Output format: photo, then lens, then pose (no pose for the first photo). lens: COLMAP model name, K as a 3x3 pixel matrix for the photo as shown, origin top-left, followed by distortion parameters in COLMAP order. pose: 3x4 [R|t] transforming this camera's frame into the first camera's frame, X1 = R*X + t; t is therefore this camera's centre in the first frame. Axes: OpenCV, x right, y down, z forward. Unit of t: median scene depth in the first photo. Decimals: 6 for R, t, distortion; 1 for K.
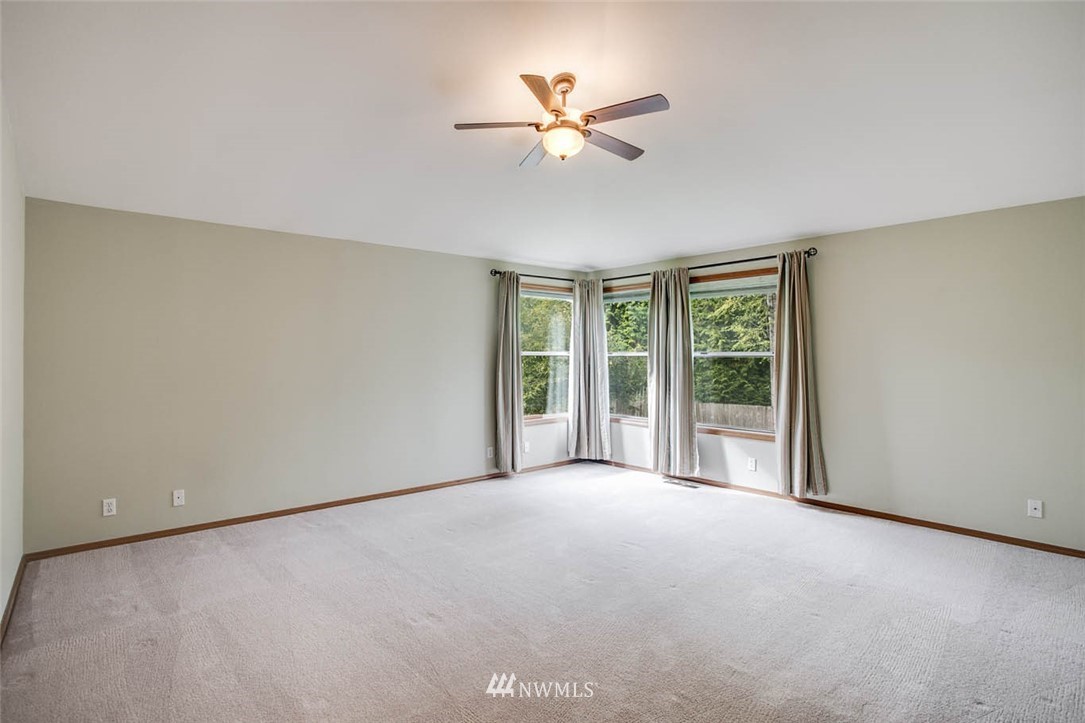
lens RADIAL K [[520.1, 0, 540.8], [0, 520.1, 349.3], [0, 0, 1]] dist [-0.052553, 0.028256]
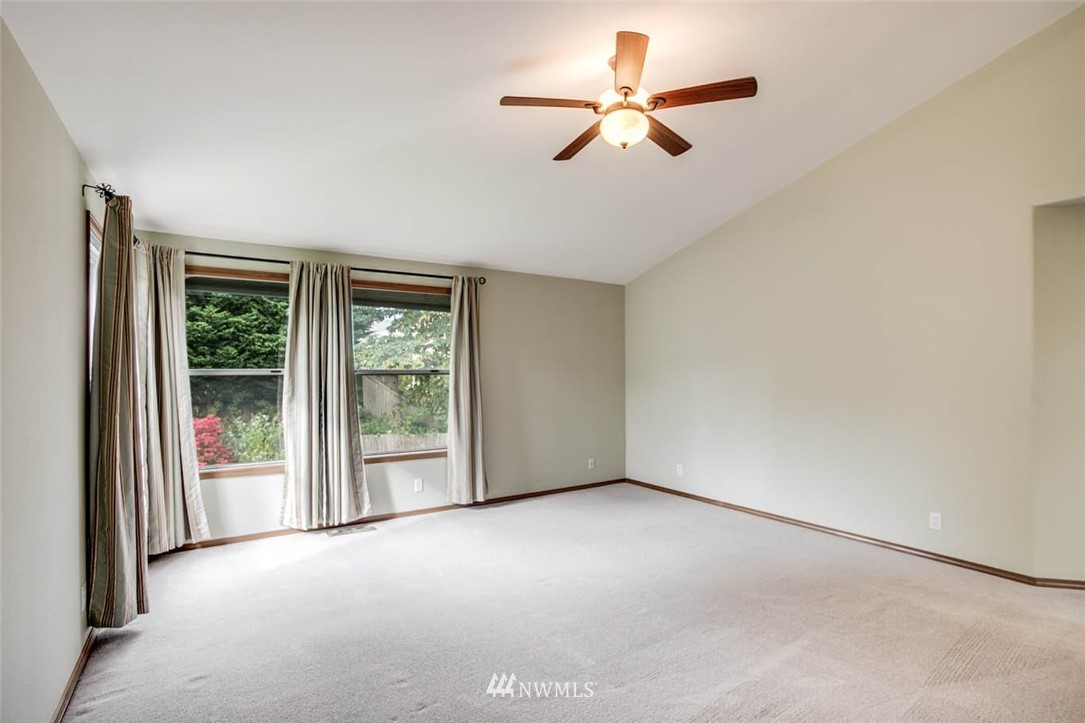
lens RADIAL K [[526.0, 0, 535.6], [0, 526.0, 360.9], [0, 0, 1]] dist [-0.054515, 0.026653]
pose [[0.167478, 0.022946, 0.985609, -0.501022], [-0.003081, 0.999736, -0.022751, 0.010843], [-0.985871, 0.000774, 0.167504, 0.589822]]
